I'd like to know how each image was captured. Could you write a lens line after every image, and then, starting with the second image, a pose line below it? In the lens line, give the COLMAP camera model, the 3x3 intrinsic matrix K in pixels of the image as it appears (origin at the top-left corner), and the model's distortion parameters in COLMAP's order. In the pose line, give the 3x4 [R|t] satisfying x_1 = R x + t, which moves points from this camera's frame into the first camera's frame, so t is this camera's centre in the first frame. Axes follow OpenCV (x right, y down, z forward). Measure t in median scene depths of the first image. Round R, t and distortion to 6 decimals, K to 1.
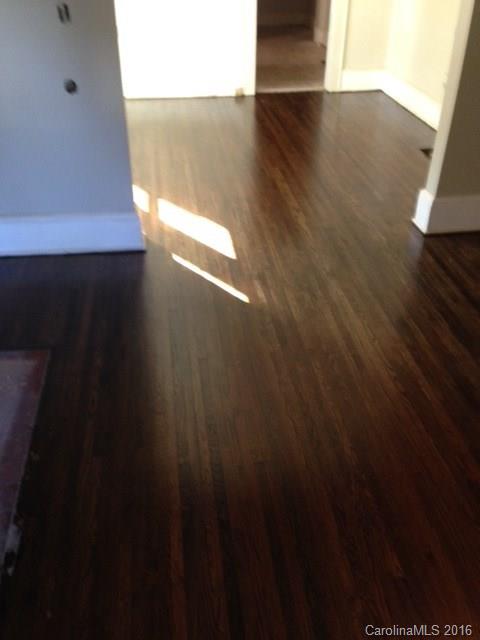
lens RADIAL K [[596.8, 0, 238.9], [0, 596.8, 319.8], [0, 0, 1]] dist [0.110542, 0.000000]
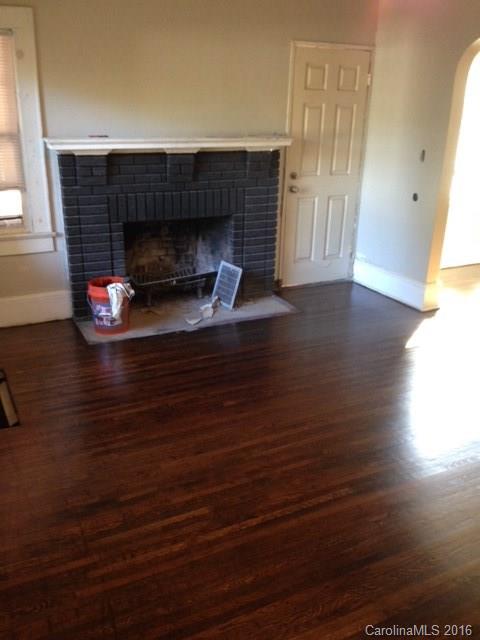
lens RADIAL K [[596.8, 0, 239.1], [0, 596.8, 319.1], [0, 0, 1]] dist [0.110542, 0.000000]
pose [[0.332791, 0.328959, -0.883763, 1.405603], [-0.538711, 0.835521, 0.108144, -0.030713], [0.773977, 0.440103, 0.455268, 0.035578]]
